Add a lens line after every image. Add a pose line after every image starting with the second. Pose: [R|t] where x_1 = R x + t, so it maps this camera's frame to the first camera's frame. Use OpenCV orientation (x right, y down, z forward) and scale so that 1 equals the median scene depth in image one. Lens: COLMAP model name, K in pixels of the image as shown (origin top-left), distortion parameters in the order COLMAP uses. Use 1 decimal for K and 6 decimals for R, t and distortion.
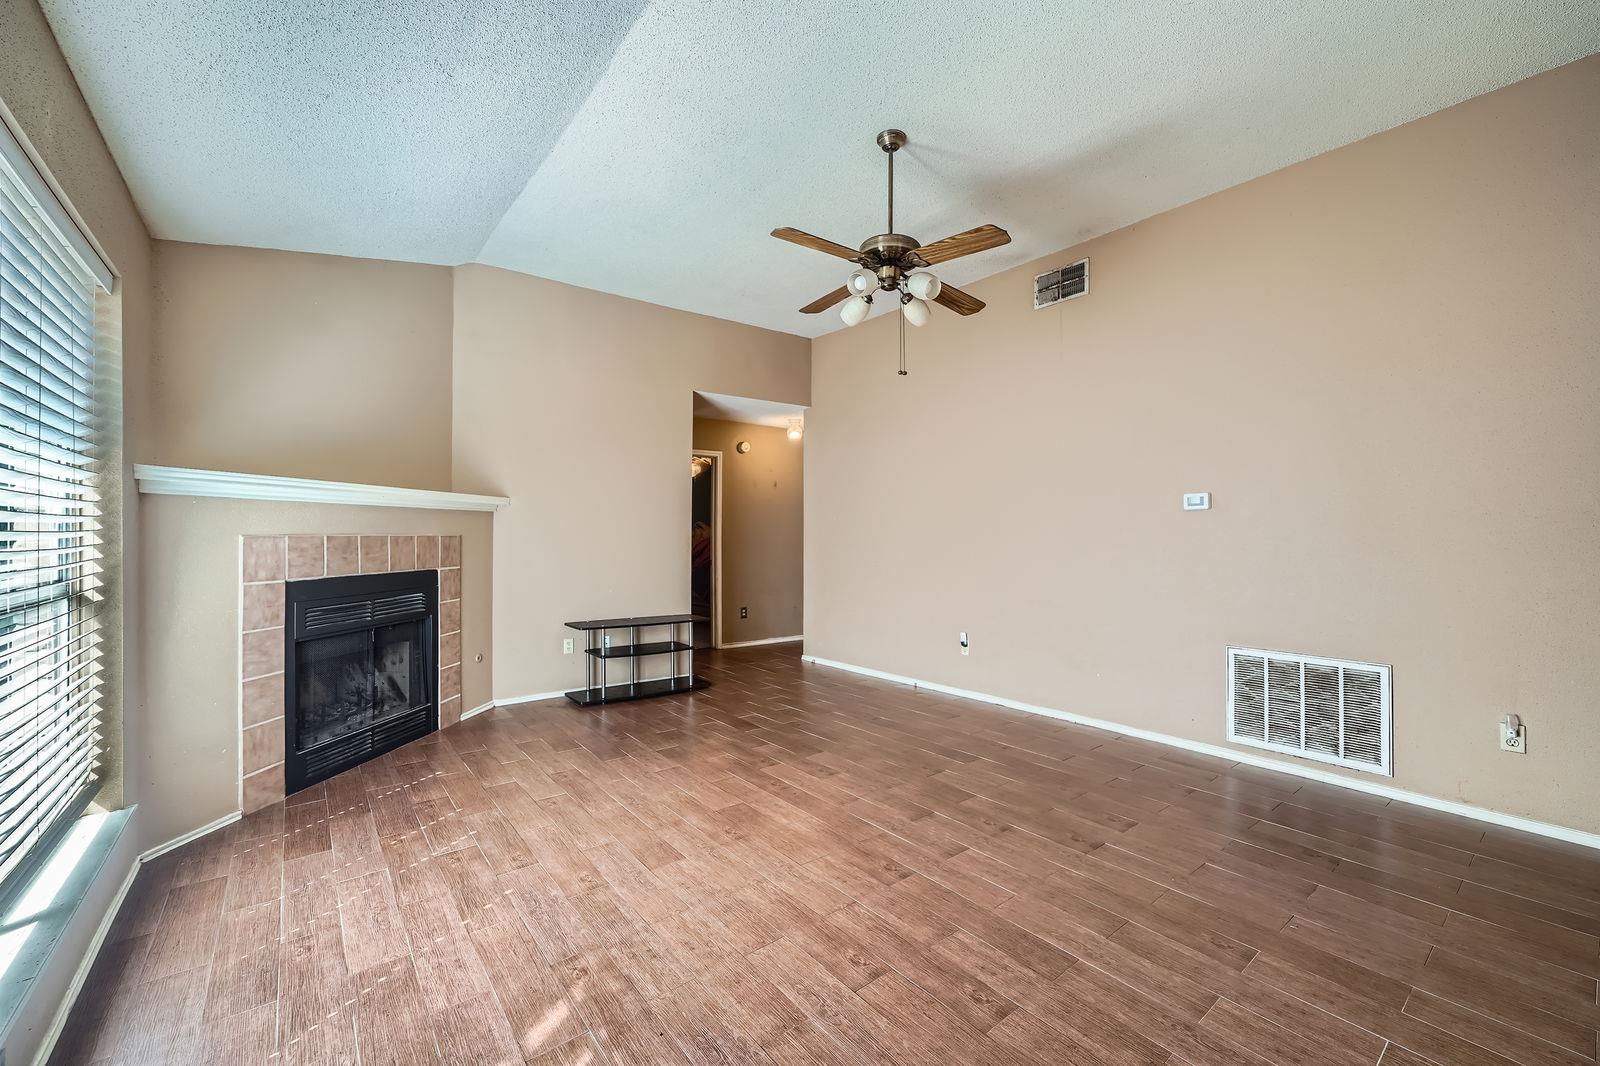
lens RADIAL K [[651.0, 0, 800.0], [0, 651.0, 533.0], [0, 0, 1]] dist [-0.066291, 0.039909]
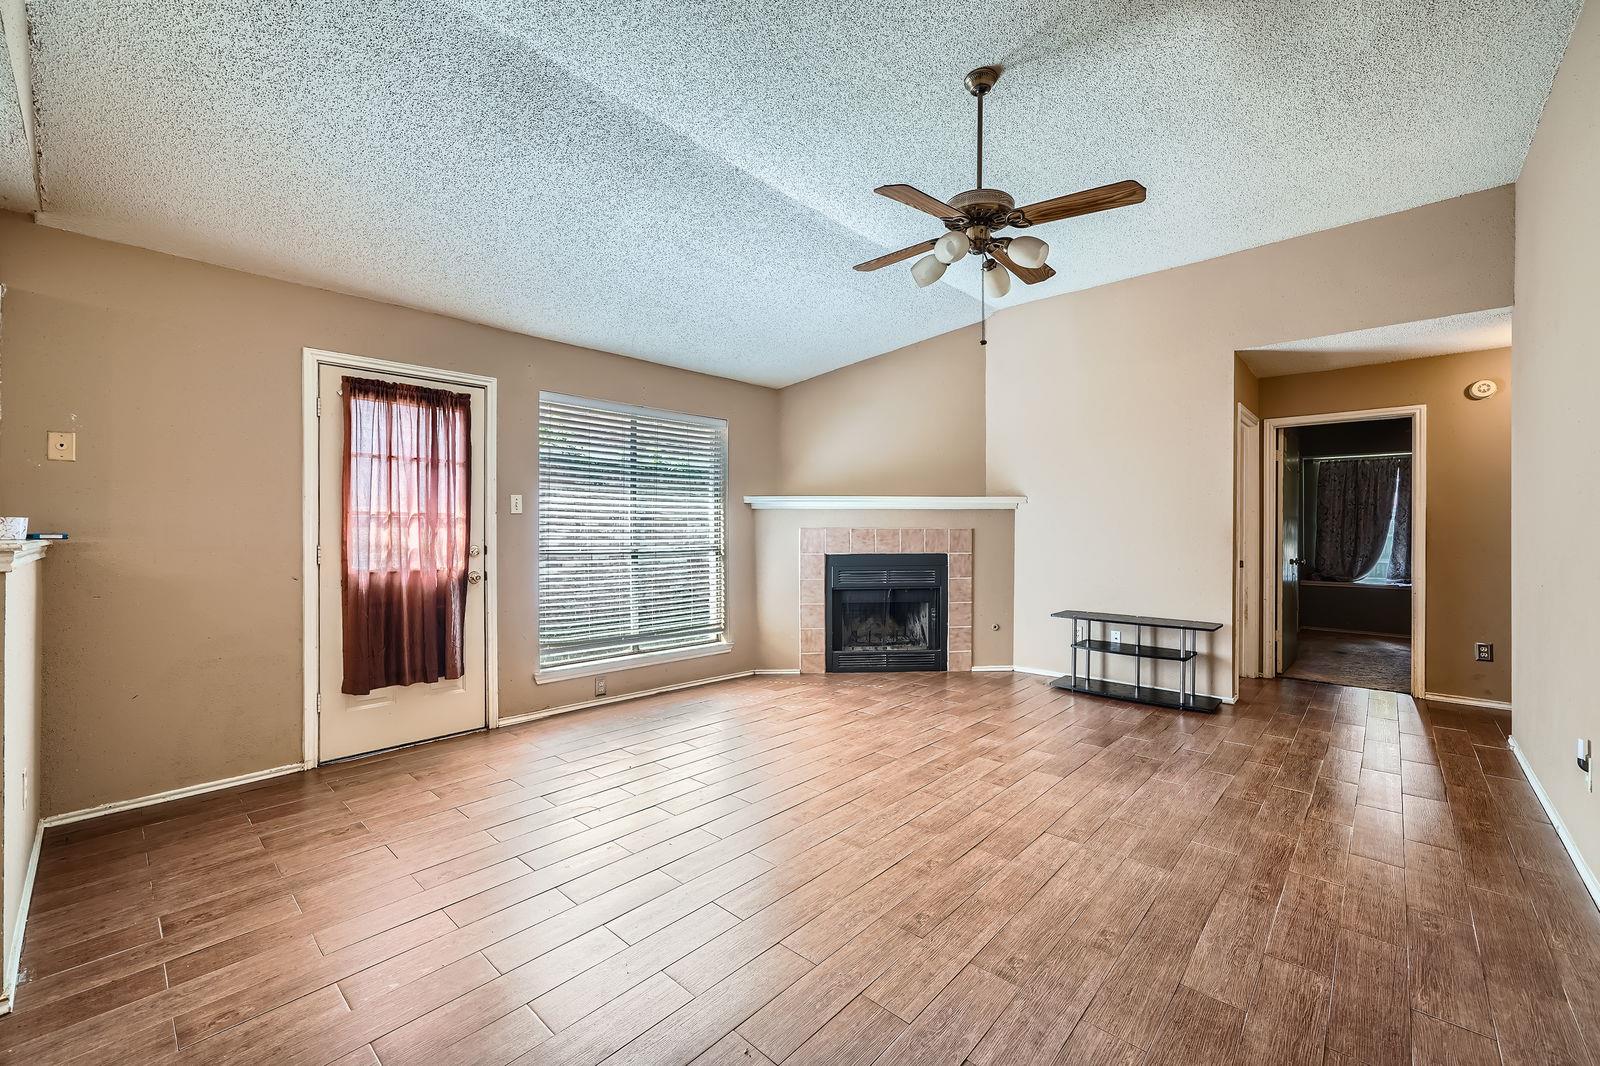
lens RADIAL K [[651.0, 0, 800.0], [0, 651.0, 533.0], [0, 0, 1]] dist [-0.066291, 0.039909]
pose [[0.163513, 0.005863, -0.986524, 0.784169], [0.003816, 0.999971, 0.006576, 0.002695], [0.986534, -0.004839, 0.163486, 0.486582]]
